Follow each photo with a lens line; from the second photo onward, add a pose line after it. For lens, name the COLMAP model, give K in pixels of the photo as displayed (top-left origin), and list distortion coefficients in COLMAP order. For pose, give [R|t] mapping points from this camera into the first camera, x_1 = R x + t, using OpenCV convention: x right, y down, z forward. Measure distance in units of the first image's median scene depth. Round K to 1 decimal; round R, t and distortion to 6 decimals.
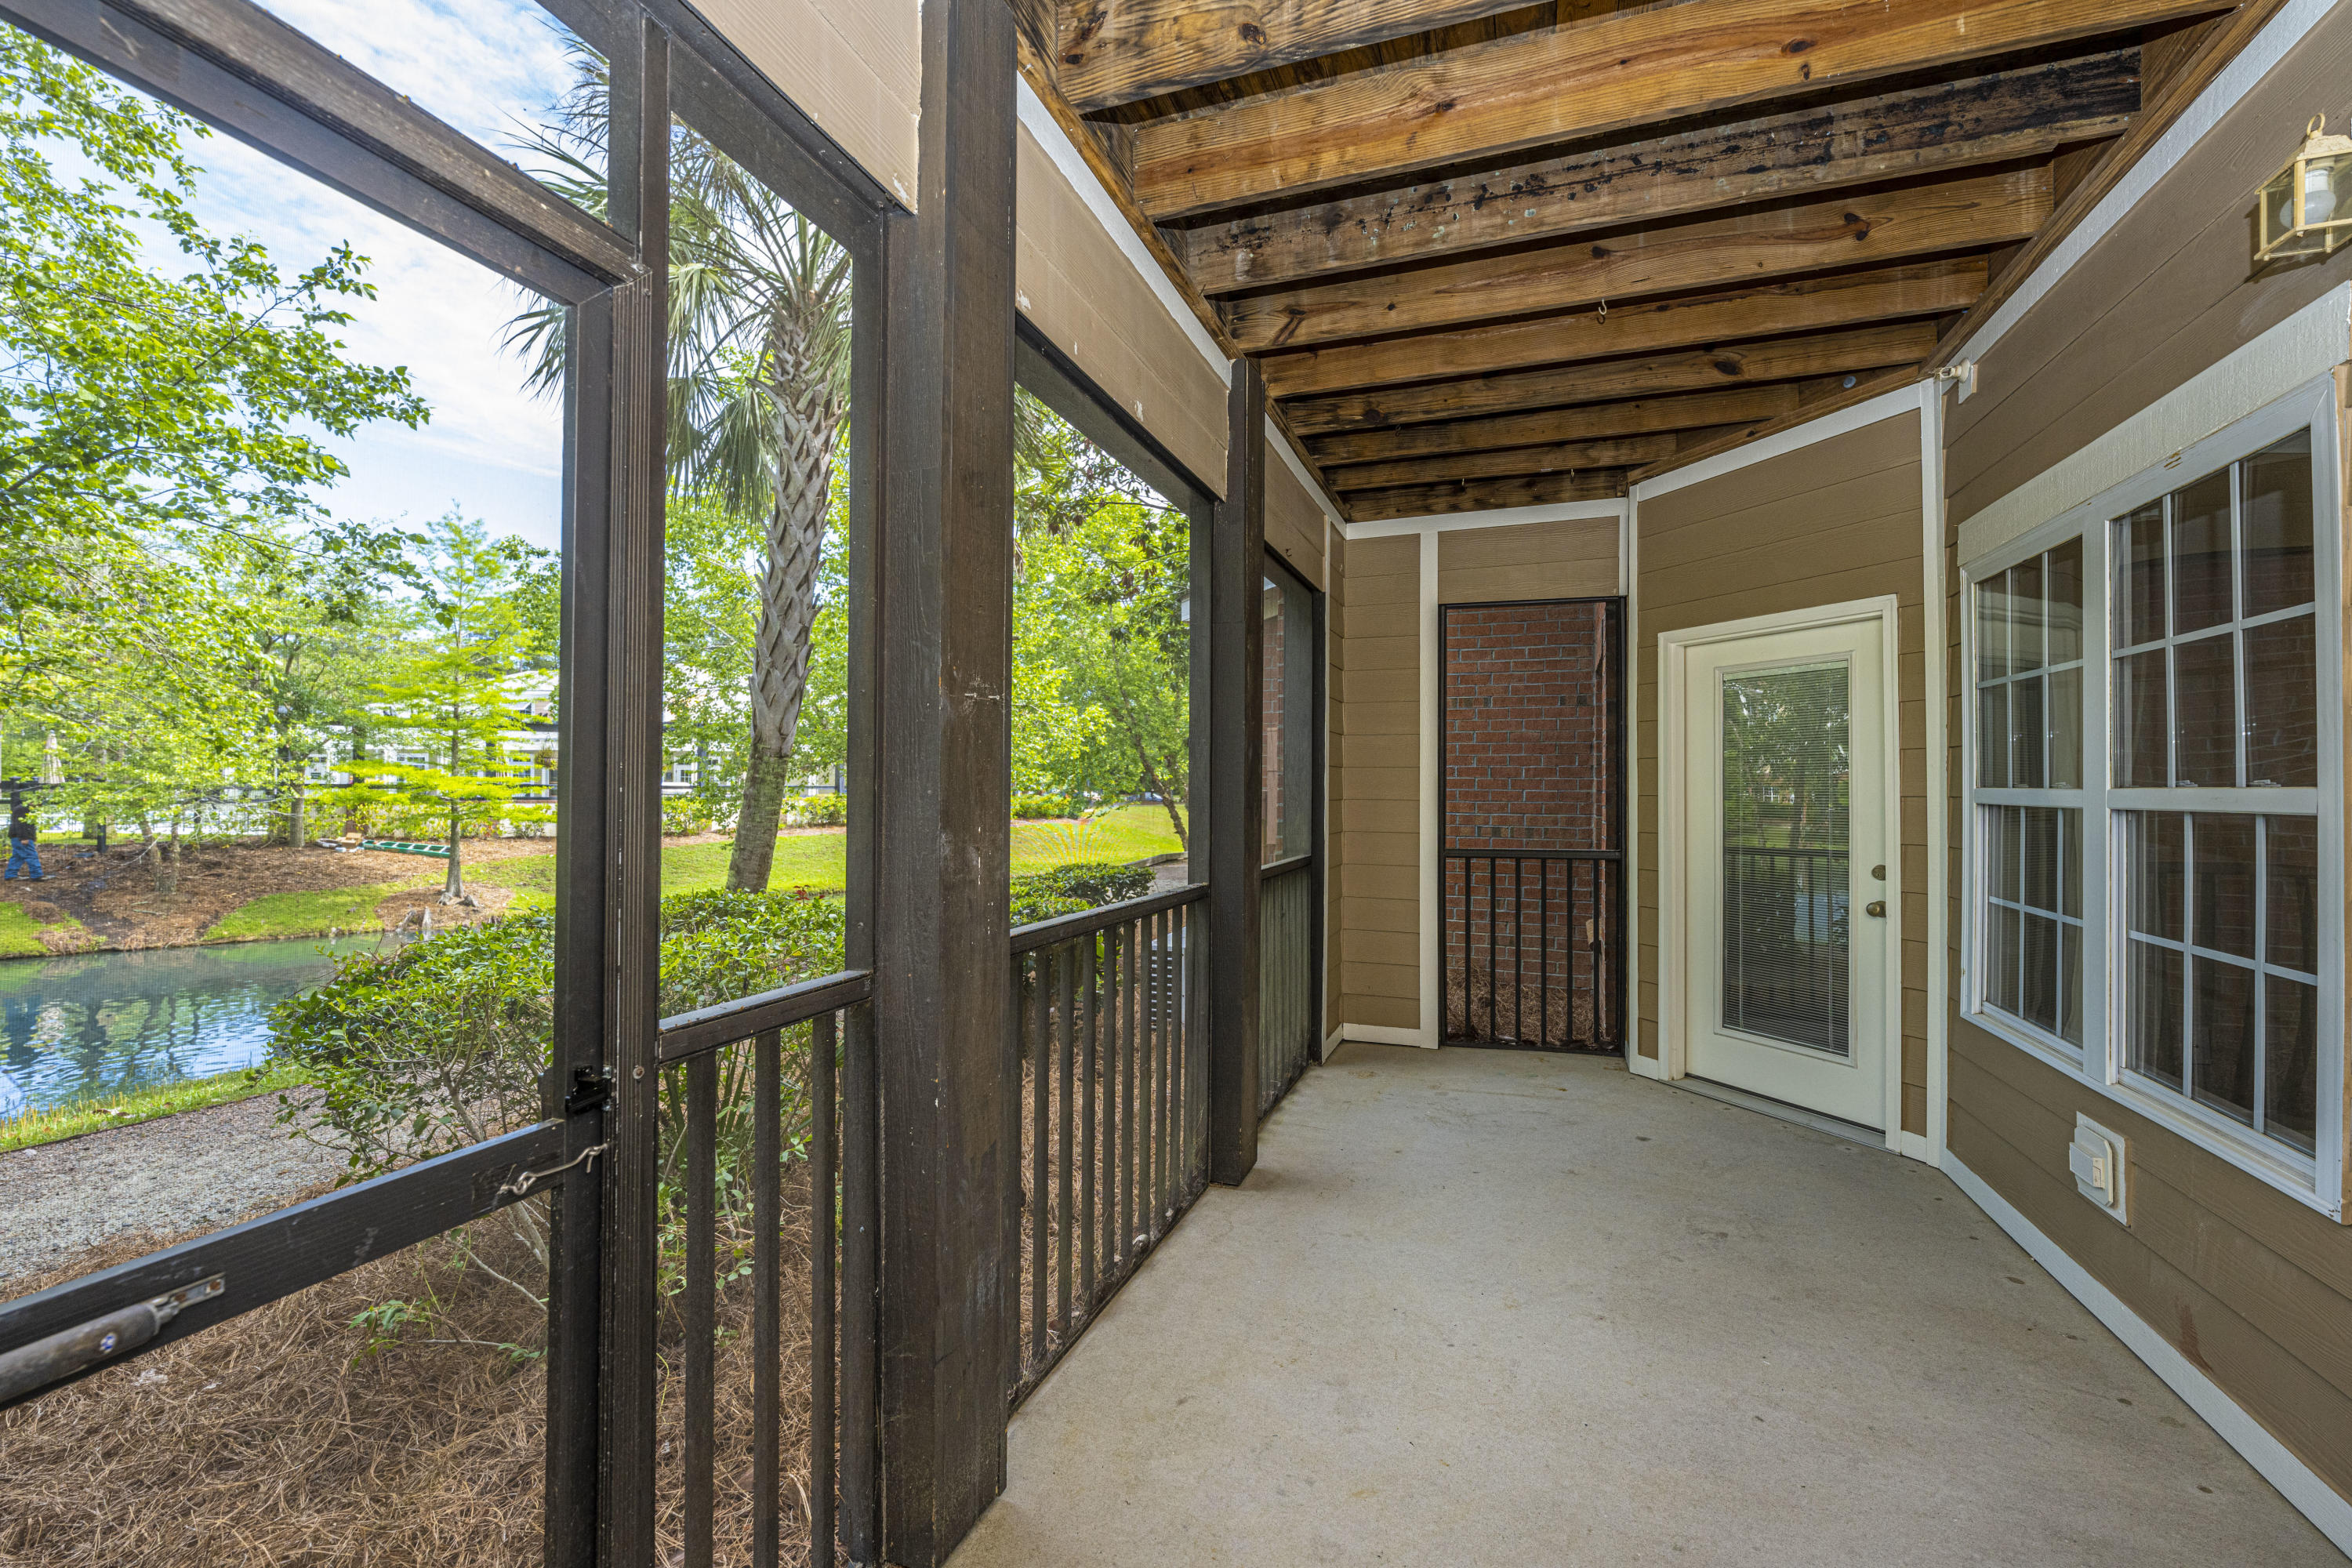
lens RADIAL K [[981.8, 0, 1167.0], [0, 981.8, 780.7], [0, 0, 1]] dist [0.000843, -0.000330]
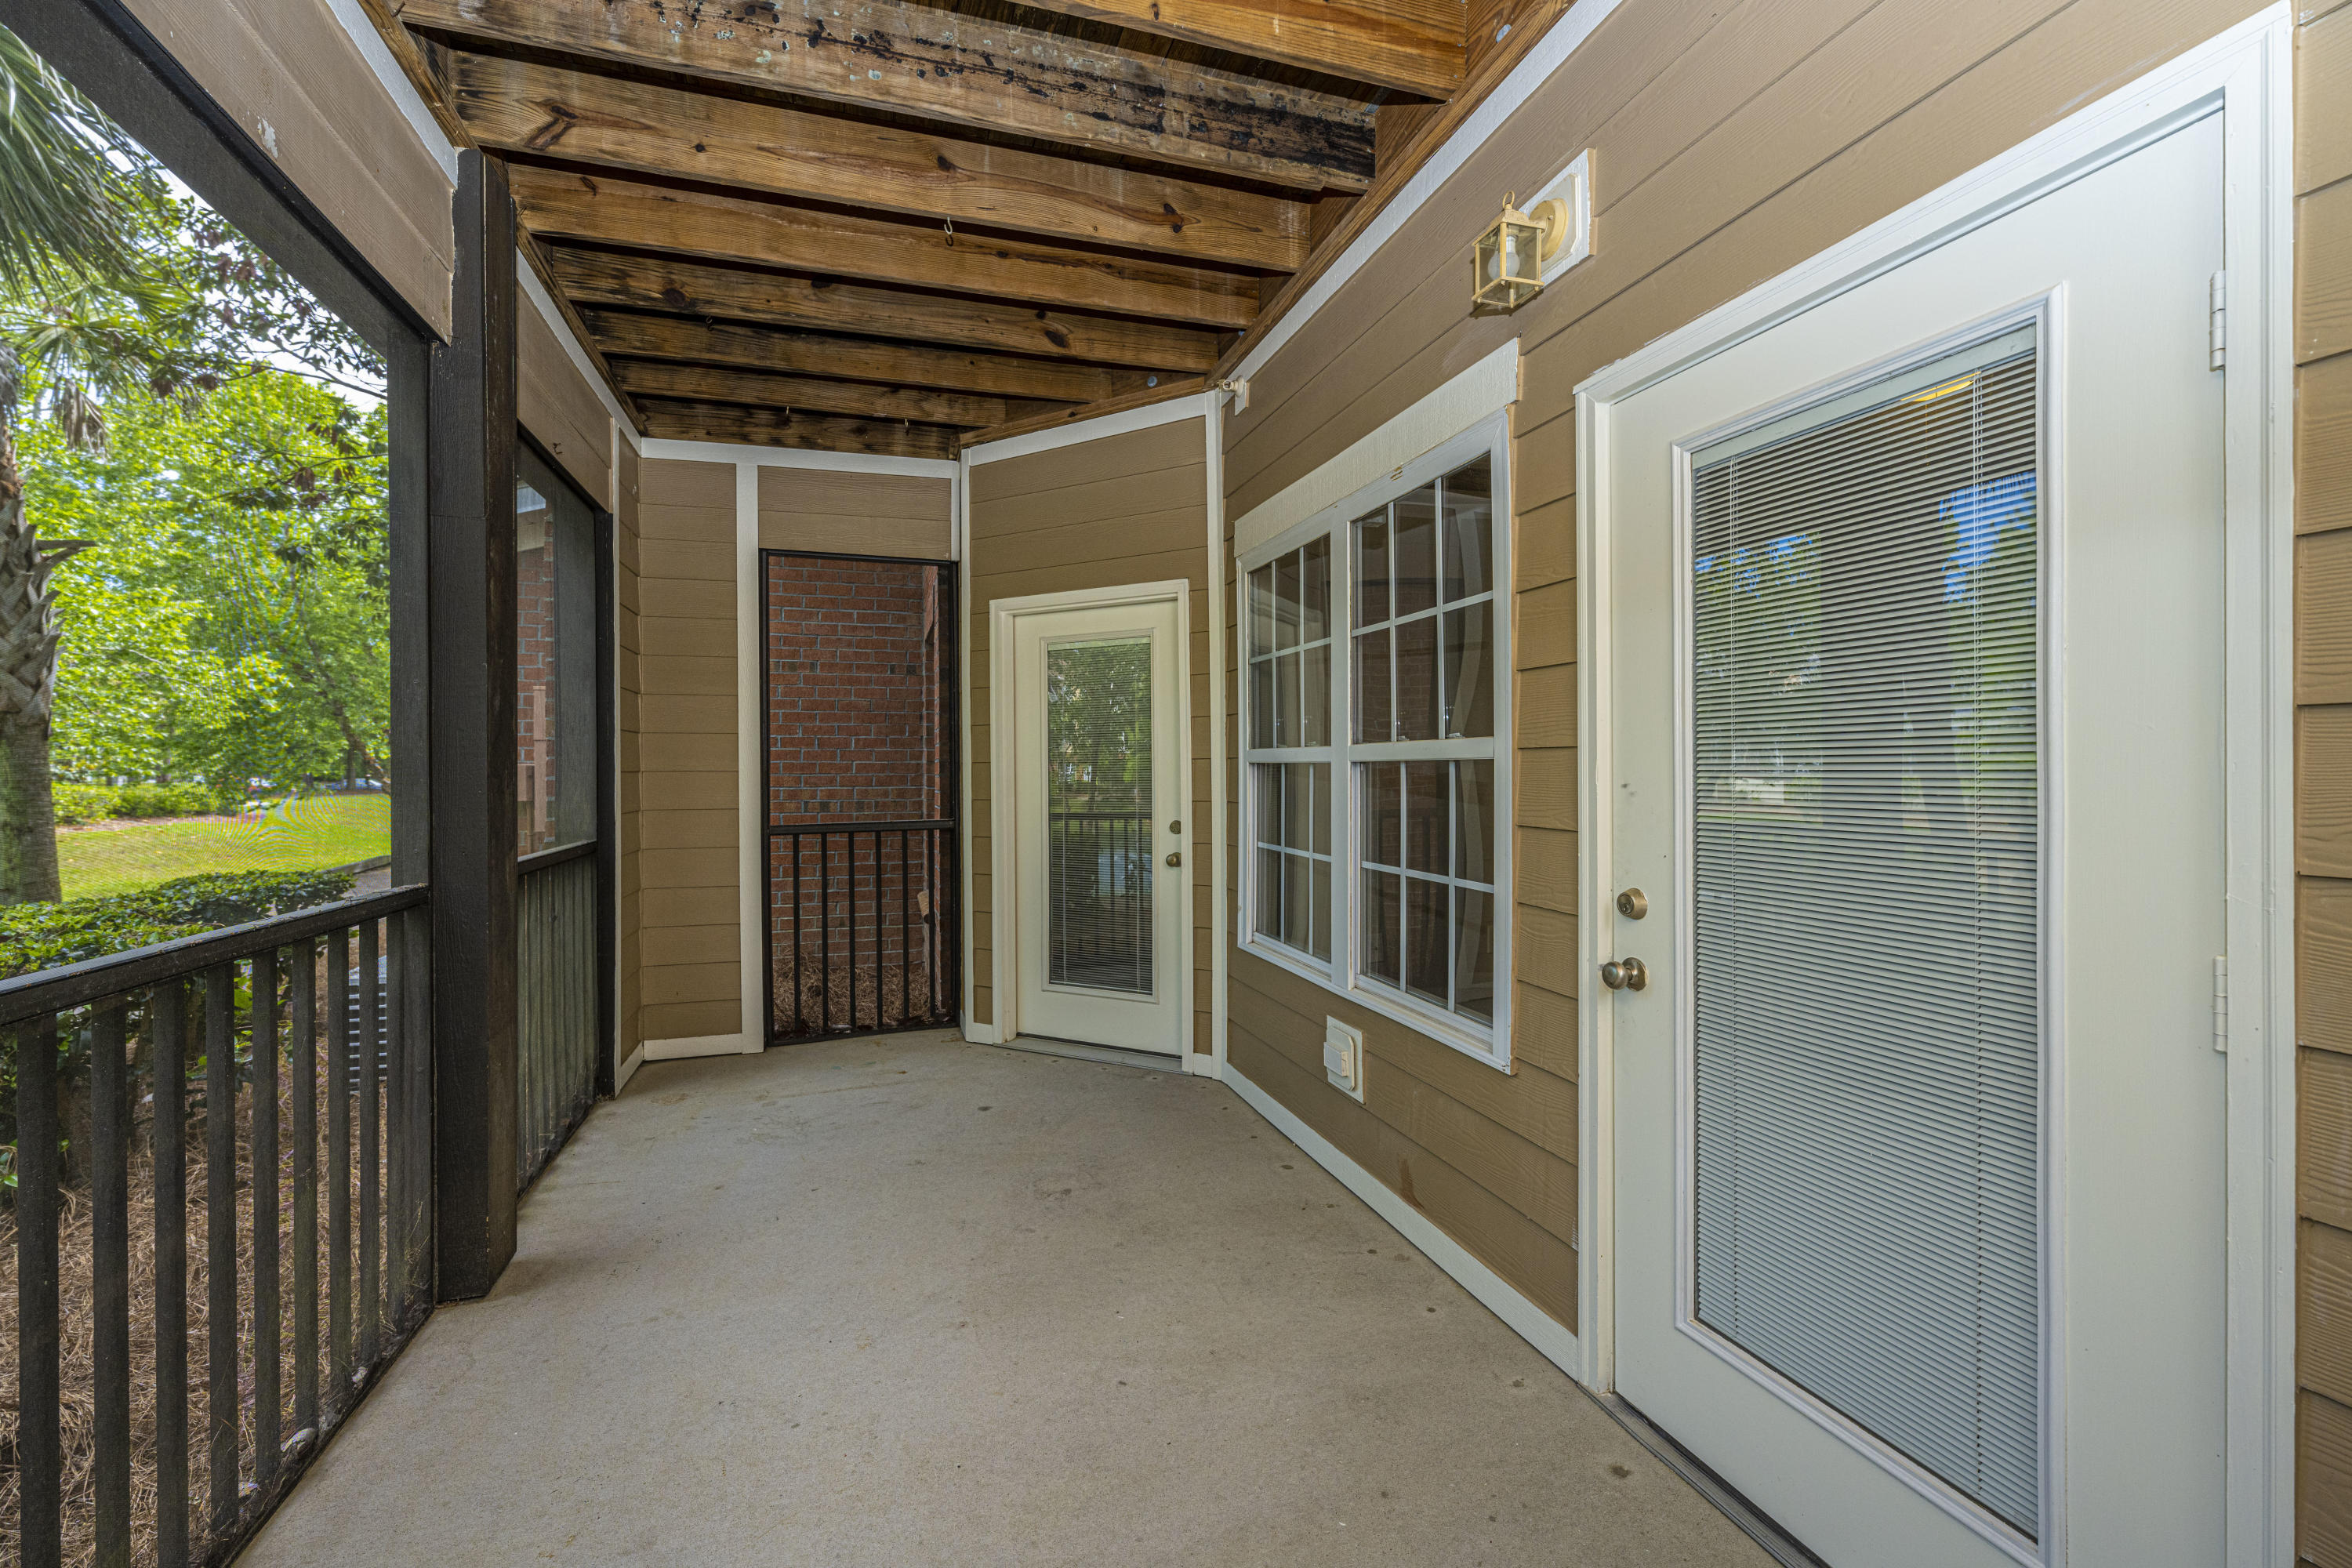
lens RADIAL K [[981.8, 0, 1167.0], [0, 981.8, 780.7], [0, 0, 1]] dist [0.000843, -0.000330]
pose [[0.784239, -0.012860, 0.620325, 0.022675], [0.001170, 0.999814, 0.019247, 0.018201], [-0.620458, -0.014368, 0.784108, 0.123826]]
